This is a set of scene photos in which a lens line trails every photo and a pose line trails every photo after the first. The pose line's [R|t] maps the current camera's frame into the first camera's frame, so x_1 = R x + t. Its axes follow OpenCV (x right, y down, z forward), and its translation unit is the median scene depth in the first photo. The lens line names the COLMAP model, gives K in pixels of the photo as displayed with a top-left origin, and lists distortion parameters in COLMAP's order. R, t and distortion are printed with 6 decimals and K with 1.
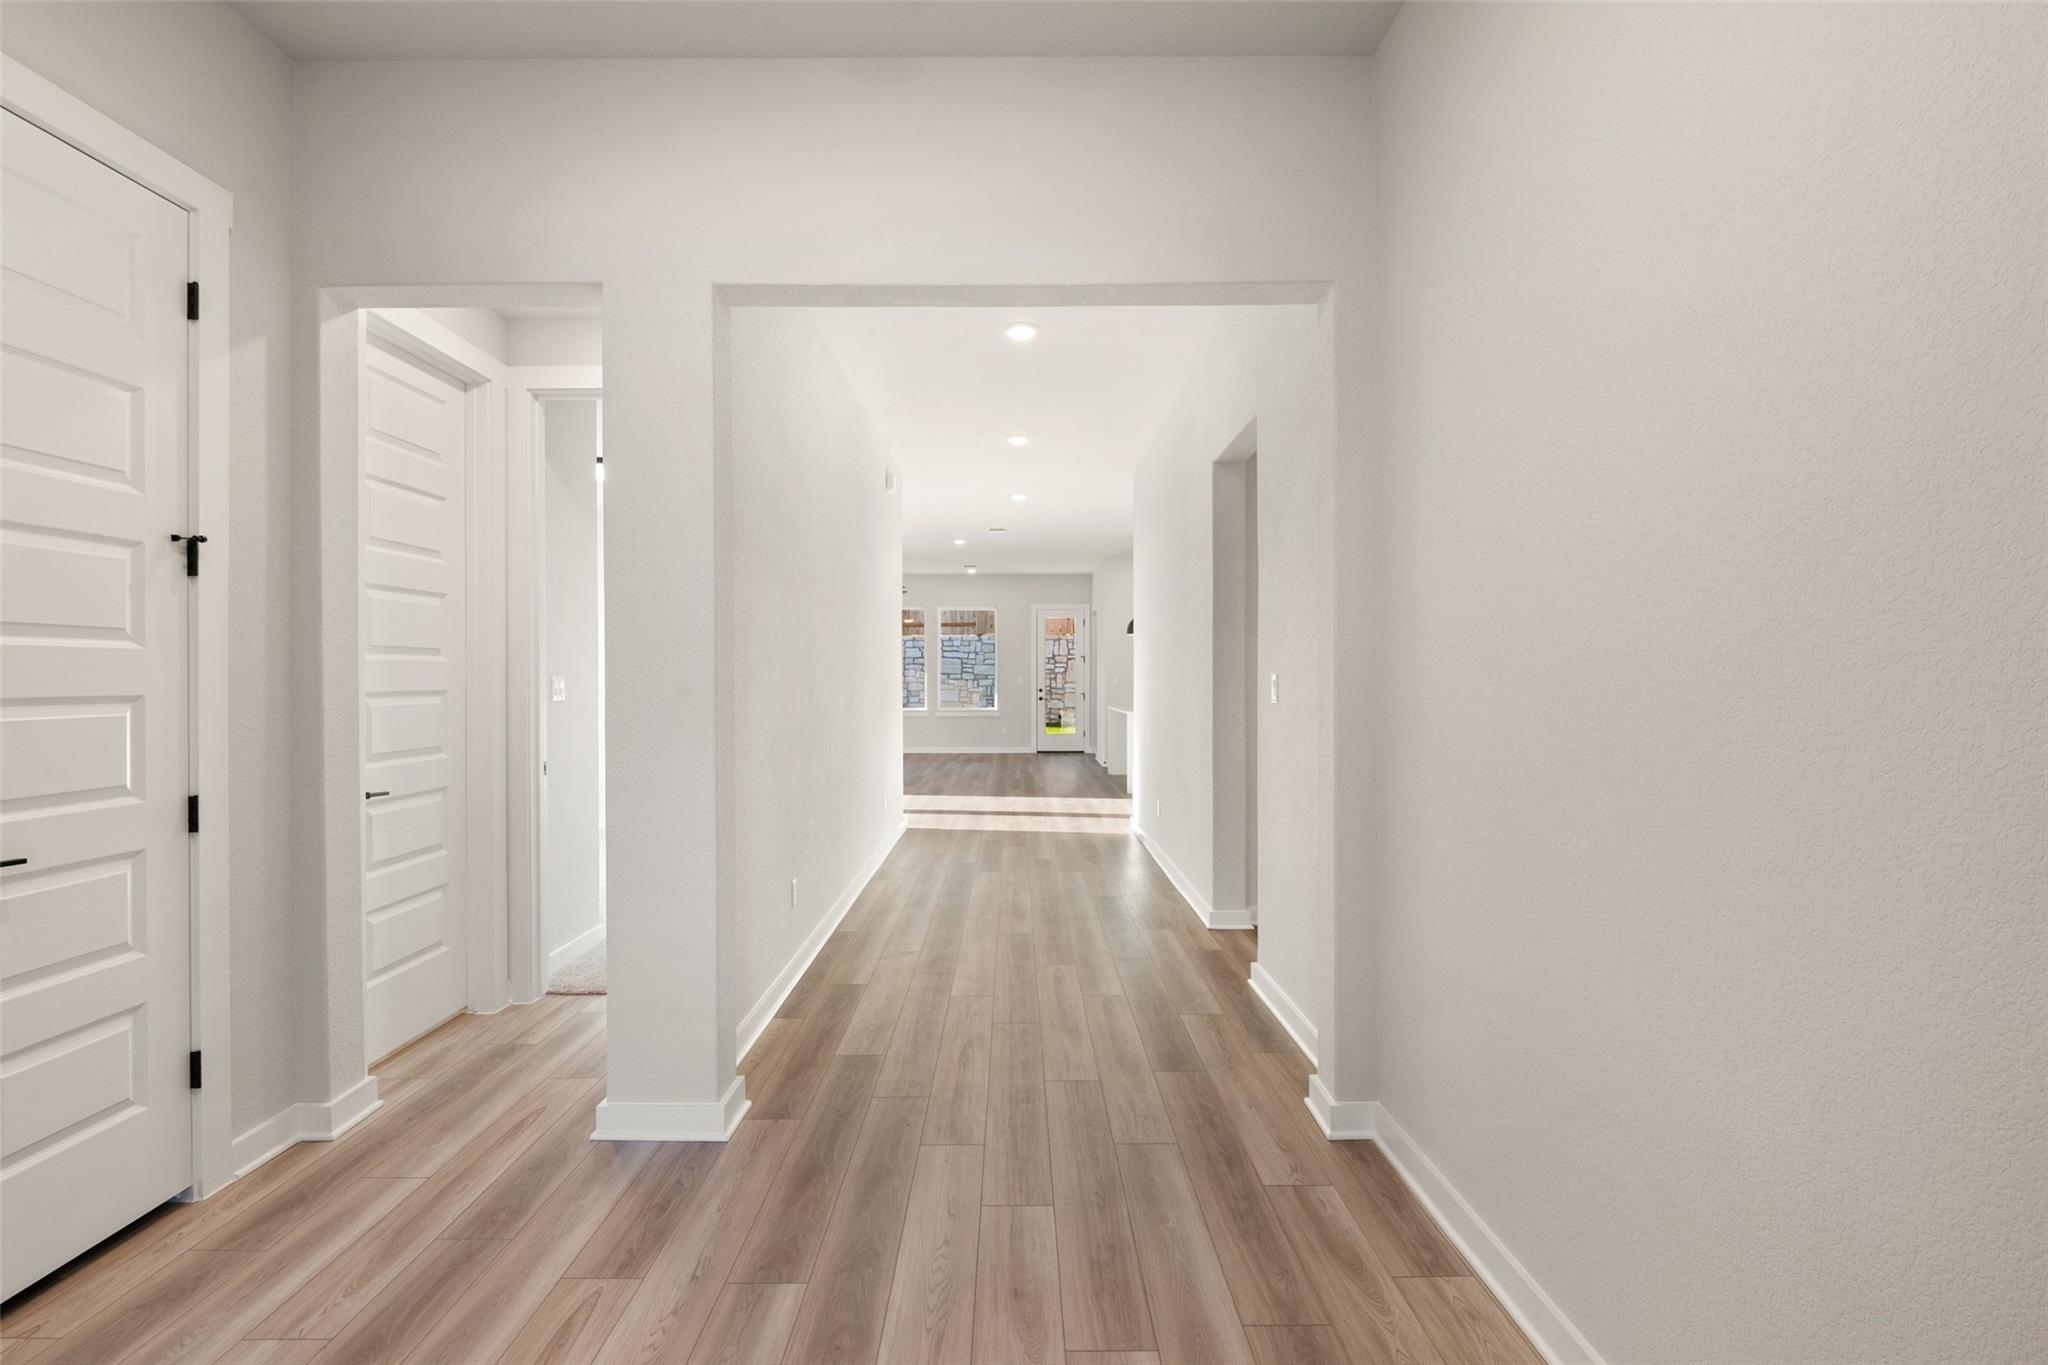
lens RADIAL K [[927.6, 0, 1021.4], [0, 927.6, 685.5], [0, 0, 1]] dist [0.002929, -0.007076]
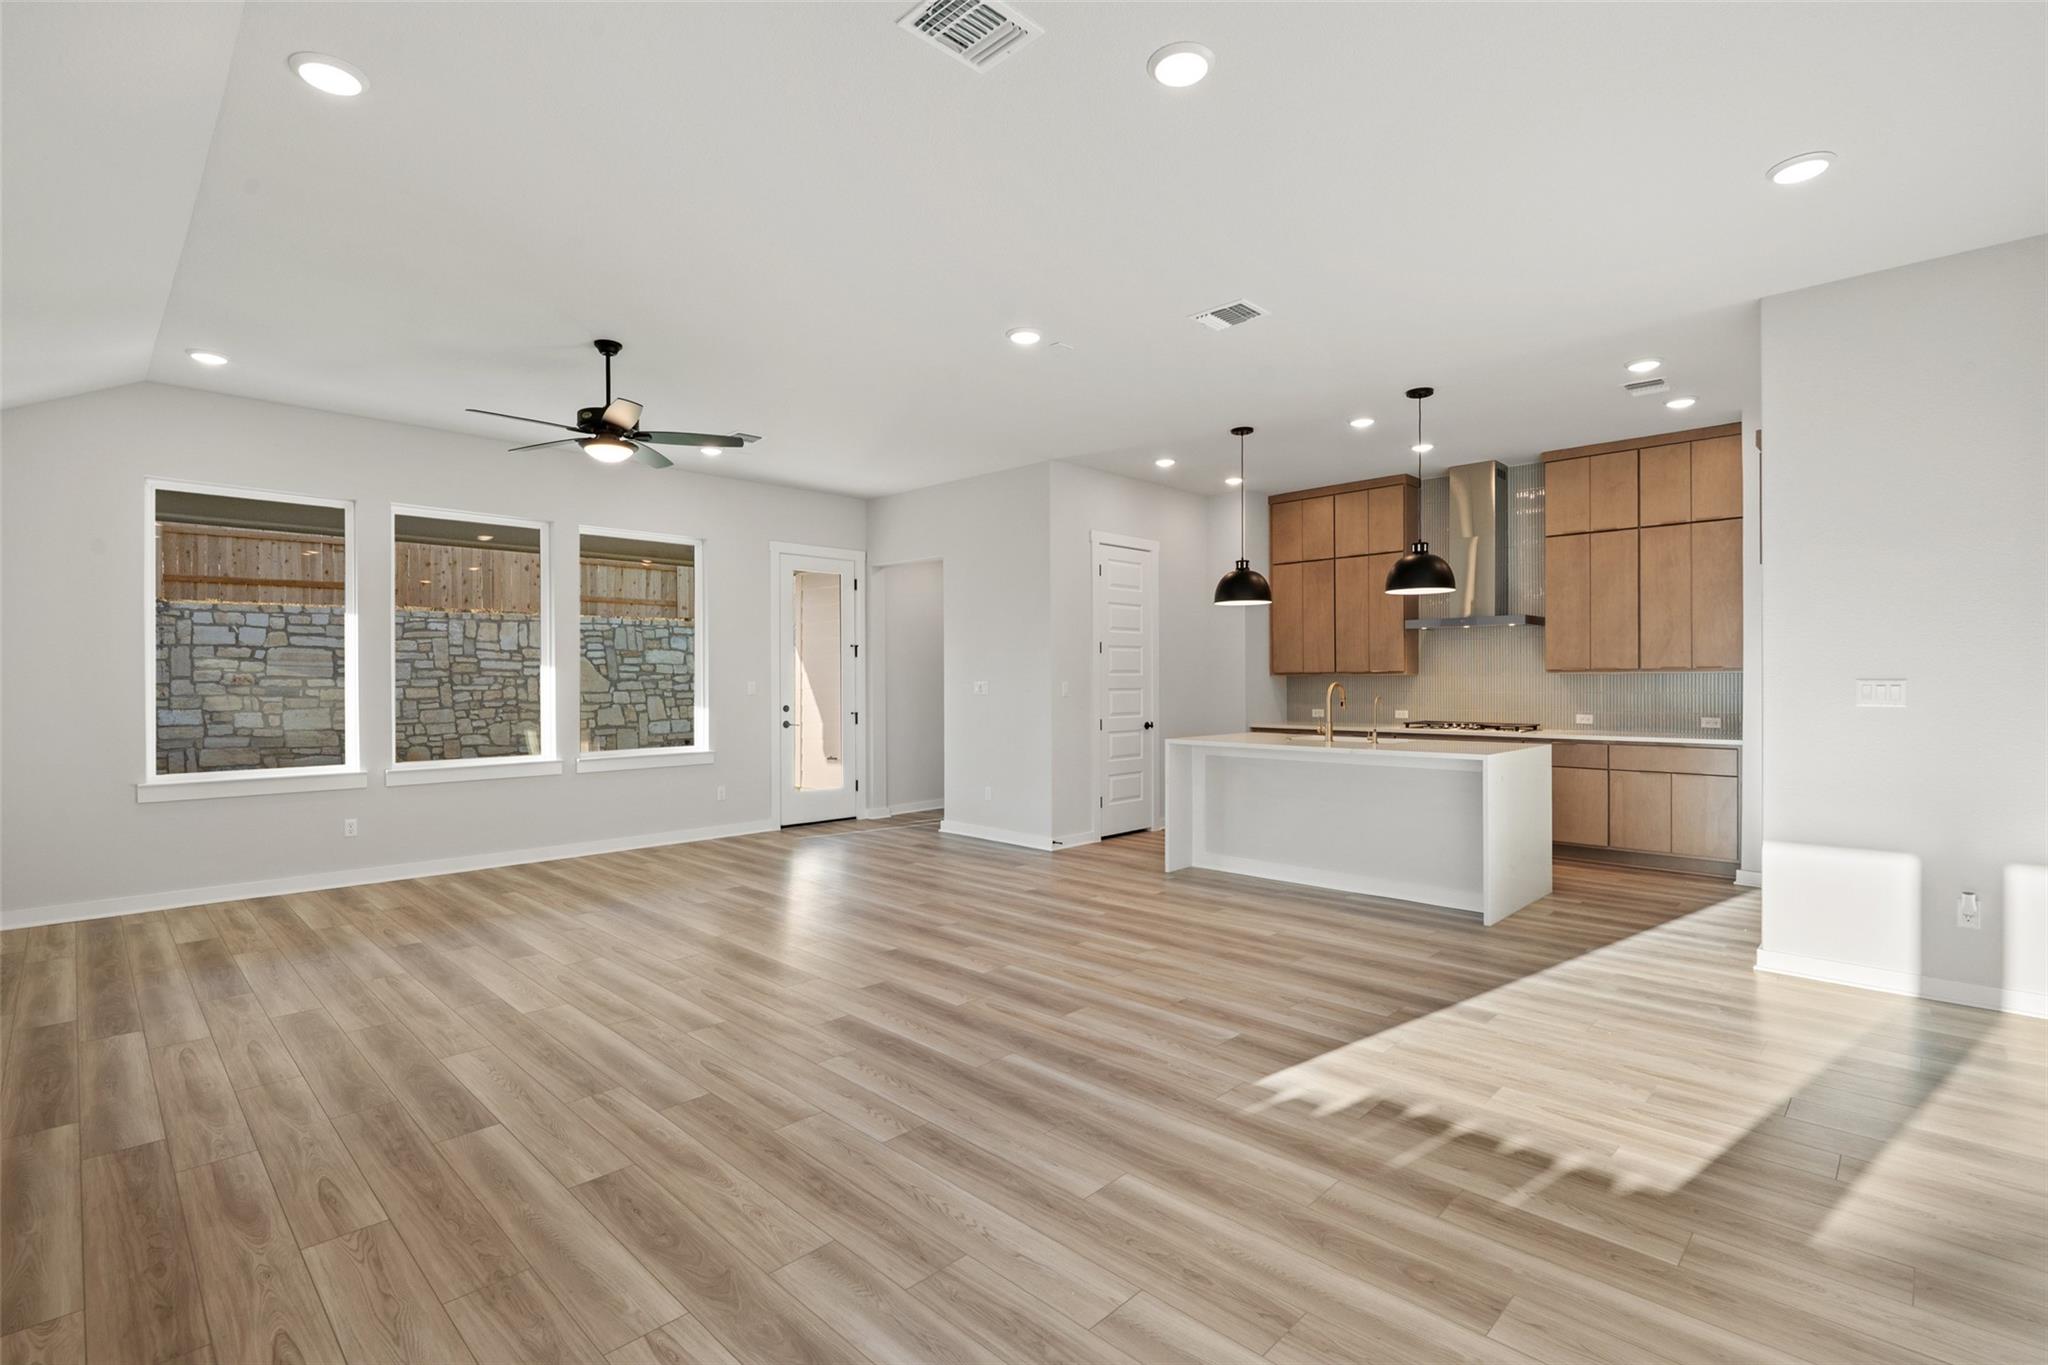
lens RADIAL K [[940.5, 0, 1023.5], [0, 940.5, 680.3], [0, 0, 1]] dist [0.002378, -0.008421]
pose [[0.706115, -0.001223, 0.708096, -0.167529], [0.009363, 0.999927, -0.007610, -0.003325], [-0.708036, 0.012004, 0.706075, 0.342639]]
